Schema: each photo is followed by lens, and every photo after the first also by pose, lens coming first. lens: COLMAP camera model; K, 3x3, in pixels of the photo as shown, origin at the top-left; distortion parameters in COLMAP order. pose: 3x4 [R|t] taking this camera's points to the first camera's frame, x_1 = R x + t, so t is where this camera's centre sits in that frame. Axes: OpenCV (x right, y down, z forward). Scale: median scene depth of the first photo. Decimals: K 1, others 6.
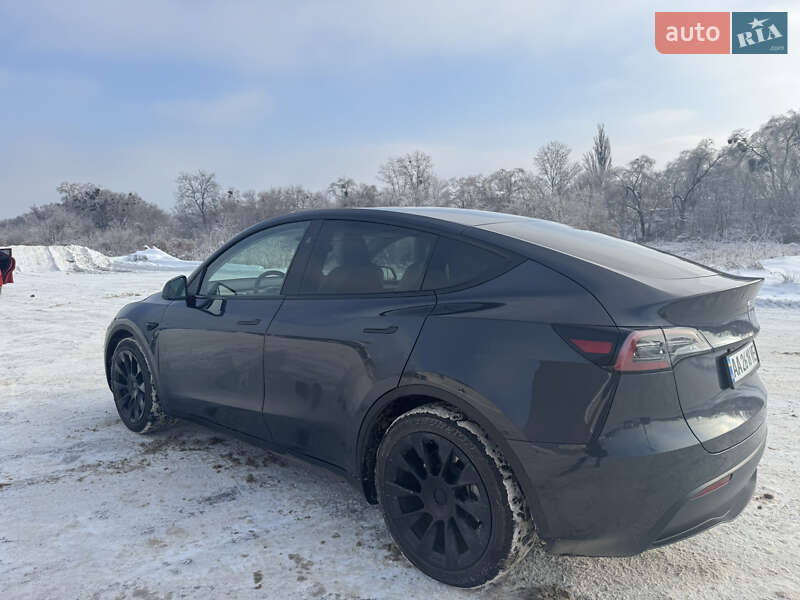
lens RADIAL K [[535.5, 0, 398.8], [0, 535.5, 307.9], [0, 0, 1]] dist [0.015975, -0.028176]
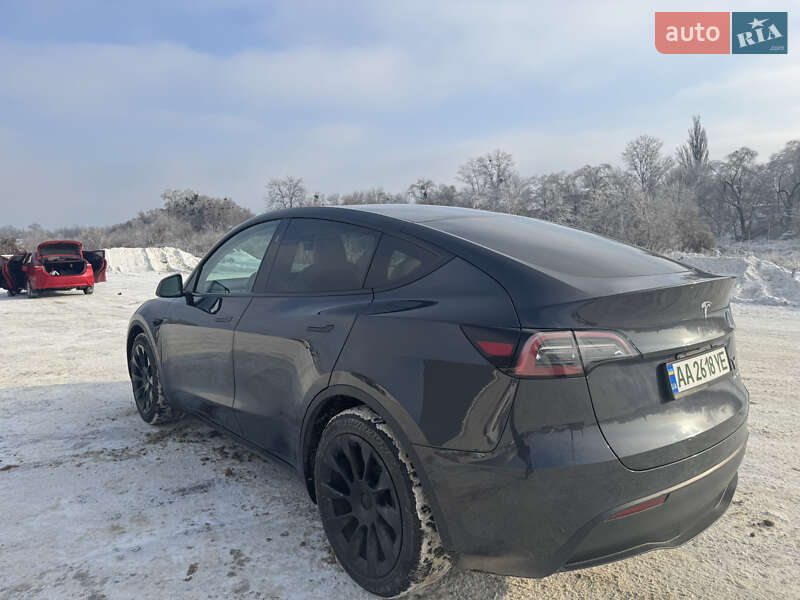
lens RADIAL K [[535.5, 0, 406.0], [0, 535.5, 304.4], [0, 0, 1]] dist [0.015975, -0.028176]
pose [[0.990221, 0.008626, -0.139240, 0.176414], [-0.009627, 0.999932, -0.006516, 0.001339], [0.139175, 0.007793, 0.990237, 0.028814]]
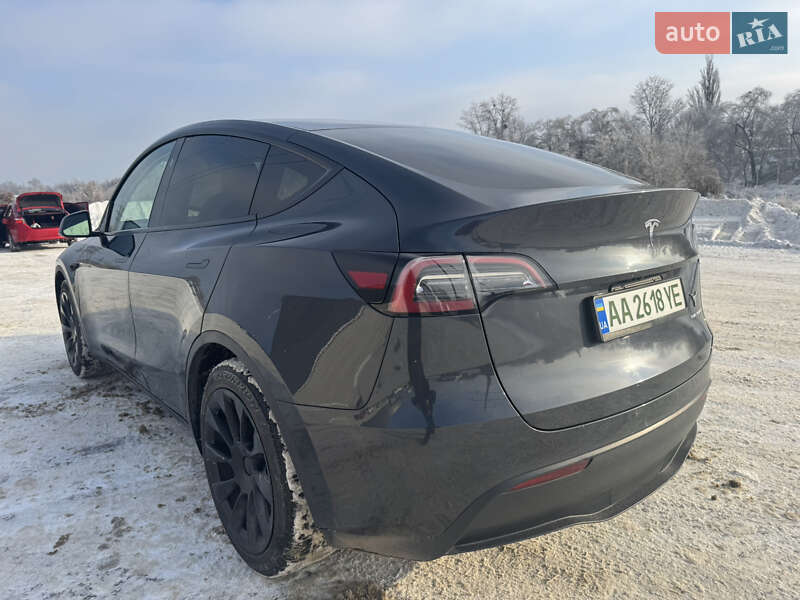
lens RADIAL K [[535.5, 0, 406.1], [0, 535.5, 302.1], [0, 0, 1]] dist [0.015975, -0.028176]
pose [[0.988973, 0.010228, -0.147742, 0.273405], [0.001465, 0.996888, 0.078820, 0.024478], [0.148089, -0.078167, 0.985880, 0.154533]]
